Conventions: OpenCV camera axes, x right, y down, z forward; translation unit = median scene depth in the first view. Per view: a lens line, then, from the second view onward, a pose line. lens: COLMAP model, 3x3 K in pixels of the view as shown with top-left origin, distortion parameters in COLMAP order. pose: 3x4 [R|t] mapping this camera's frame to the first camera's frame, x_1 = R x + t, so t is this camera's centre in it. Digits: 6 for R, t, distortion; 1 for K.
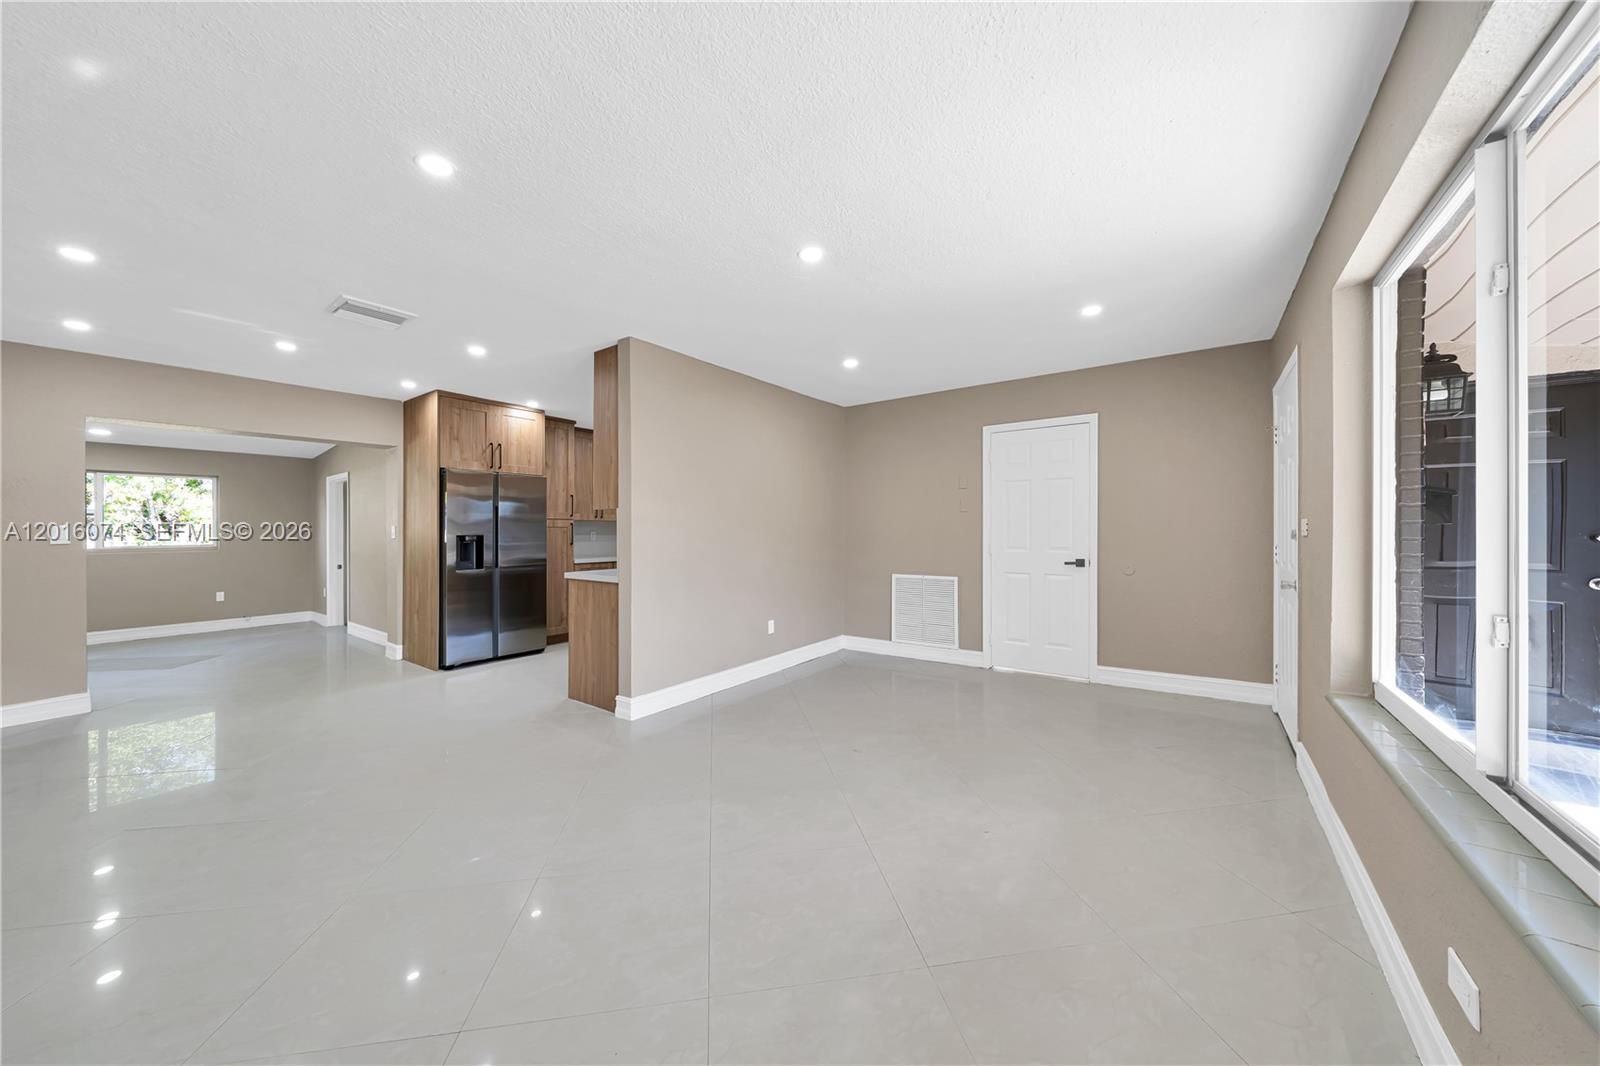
lens RADIAL K [[531.8, 0, 794.1], [0, 531.8, 531.5], [0, 0, 1]] dist [0.000112, 0.000023]
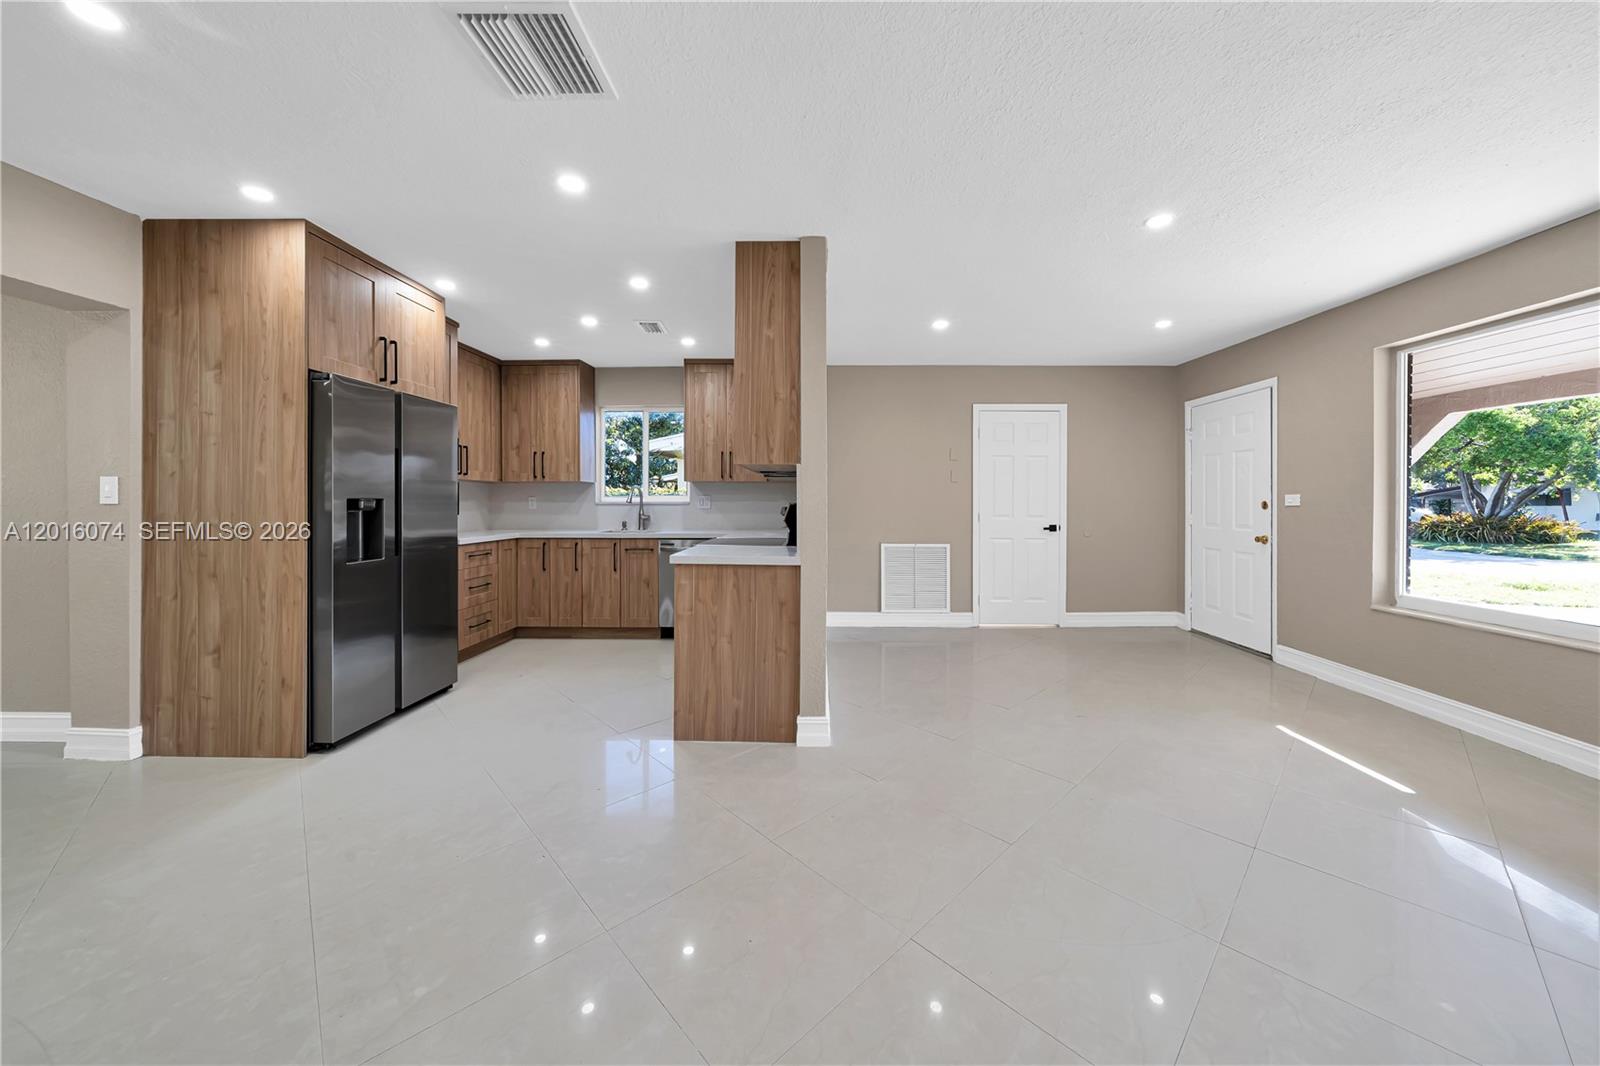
lens RADIAL K [[552.6, 0, 802.3], [0, 552.6, 504.8], [0, 0, 1]] dist [-0.007690, 0.000048]
pose [[0.823689, 0.006101, 0.567009, -0.555531], [-0.010000, 0.999943, 0.003766, 0.006622], [-0.566954, -0.008772, 0.823703, 0.267046]]
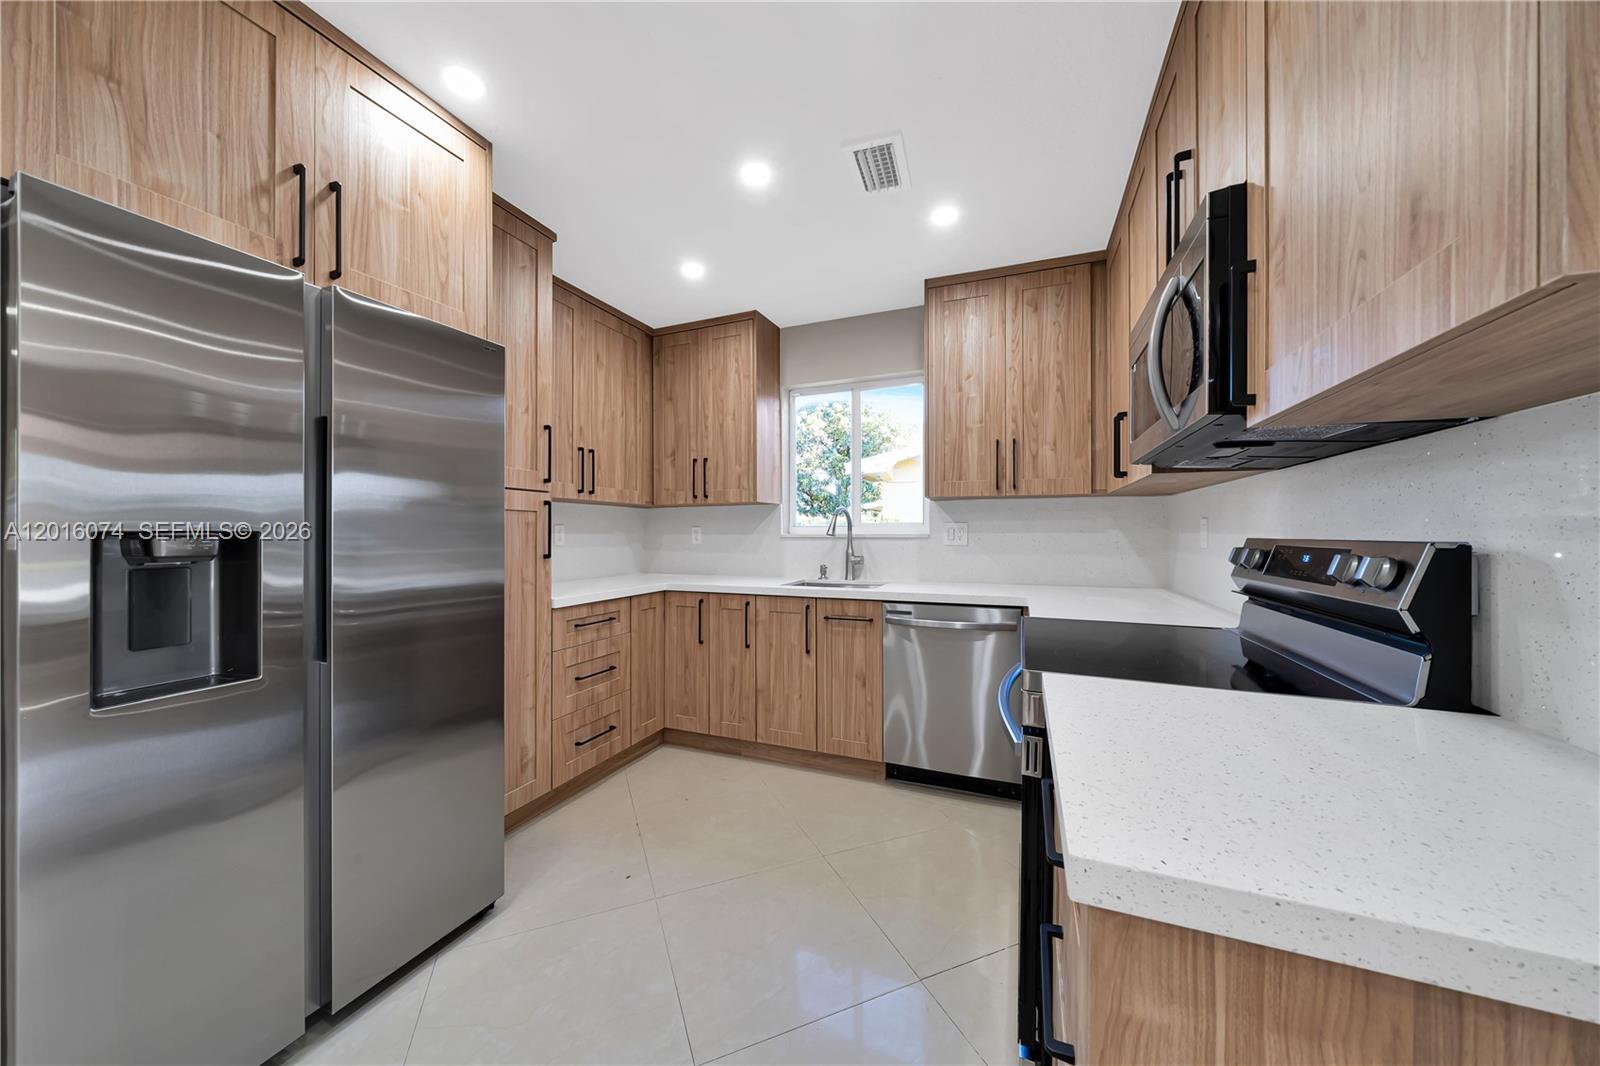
lens RADIAL K [[542.6, 0, 800.0], [0, 542.6, 533.0], [0, 0, 1]] dist [-0.008773, -0.000078]
pose [[0.969815, 0.006663, 0.243750, -0.417163], [-0.007673, 0.999965, 0.003196, 0.005200], [-0.243720, -0.004970, 0.969833, 0.725336]]
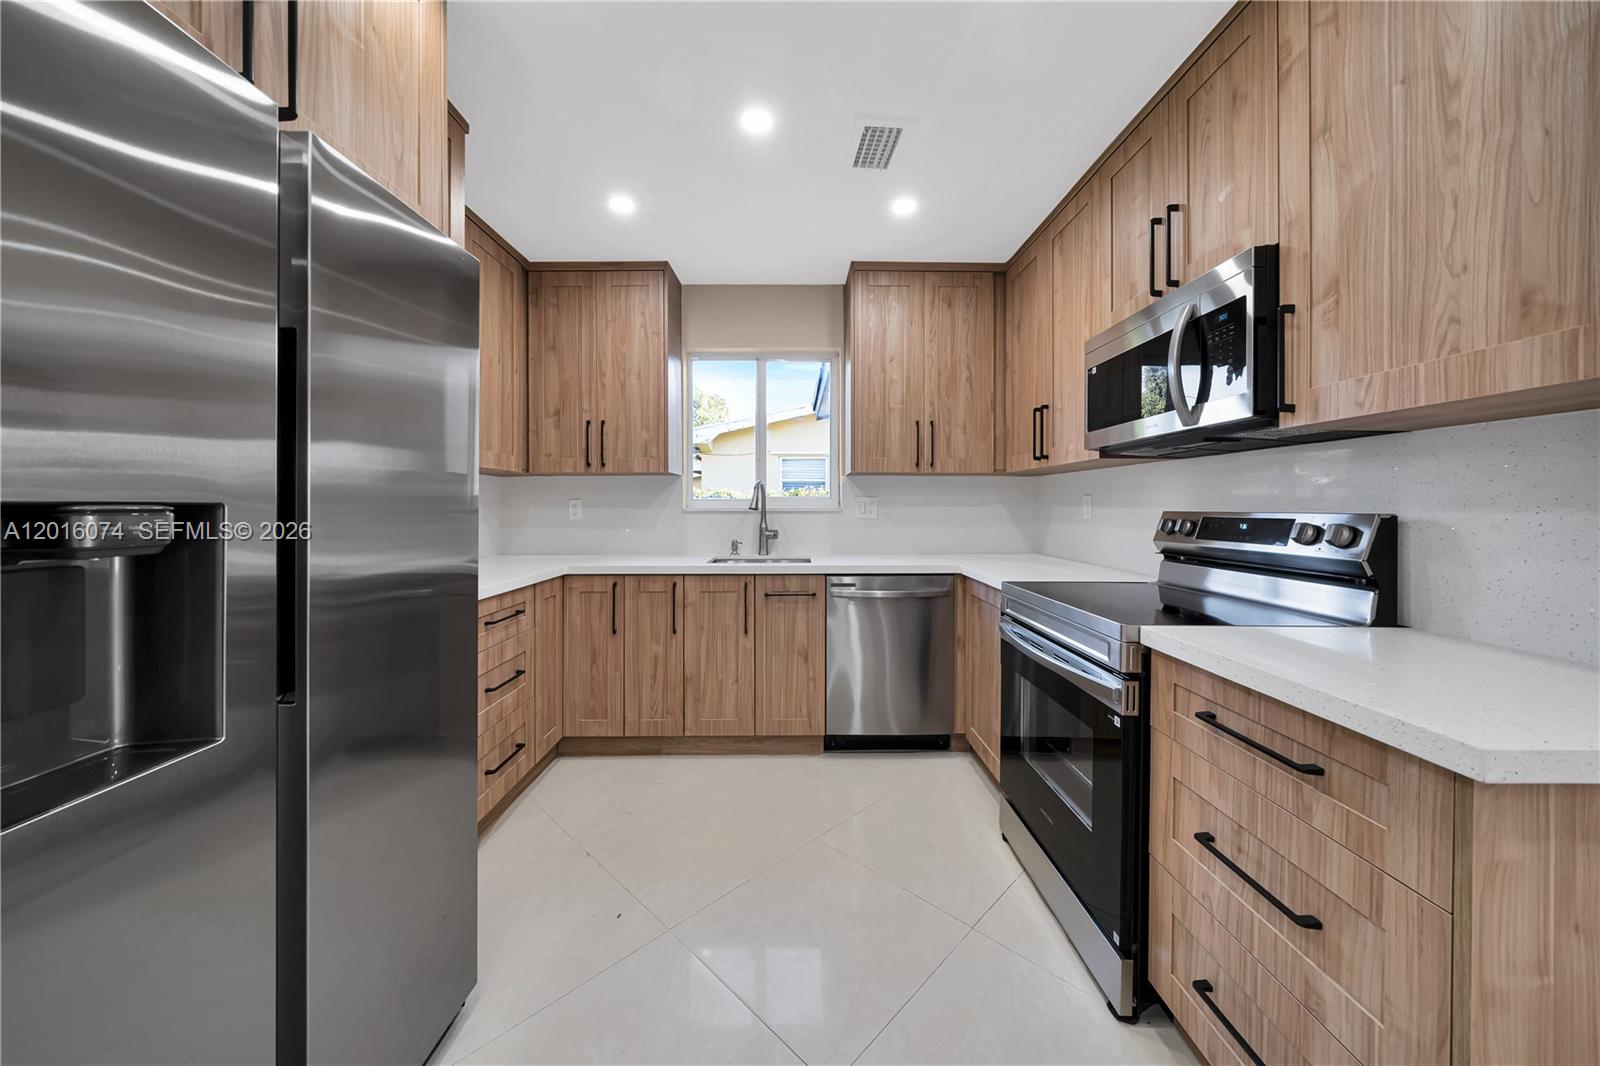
lens RADIAL K [[552.6, 0, 802.3], [0, 552.6, 504.8], [0, 0, 1]] dist [-0.007690, 0.000048]
pose [[0.799766, 0.009036, 0.600243, -0.553641], [-0.009133, 0.999954, -0.002885, 0.006063], [-0.600242, -0.003175, 0.799812, 0.799805]]
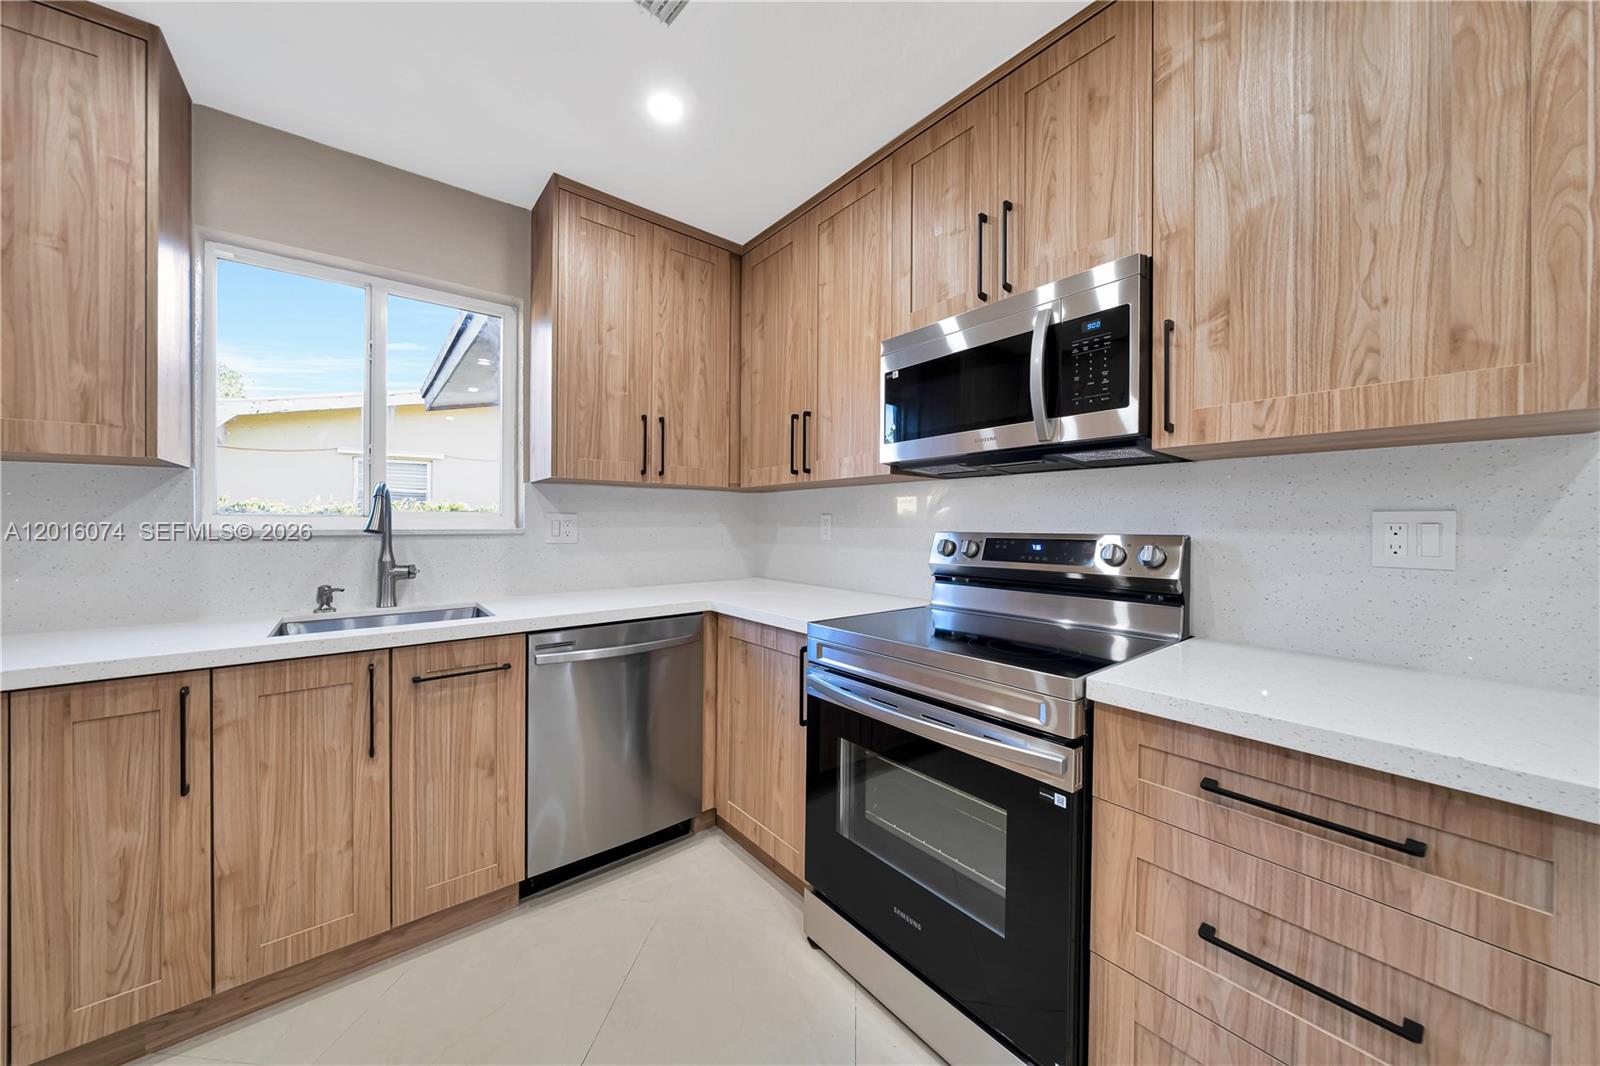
lens RADIAL K [[543.8, 0, 796.1], [0, 543.8, 524.2], [0, 0, 1]] dist [-0.007185, 0.000086]
pose [[0.256496, 0.007120, 0.966519, -0.498968], [-0.007645, 0.999957, -0.005337, 0.004329], [-0.966515, -0.006020, 0.256539, 0.966297]]
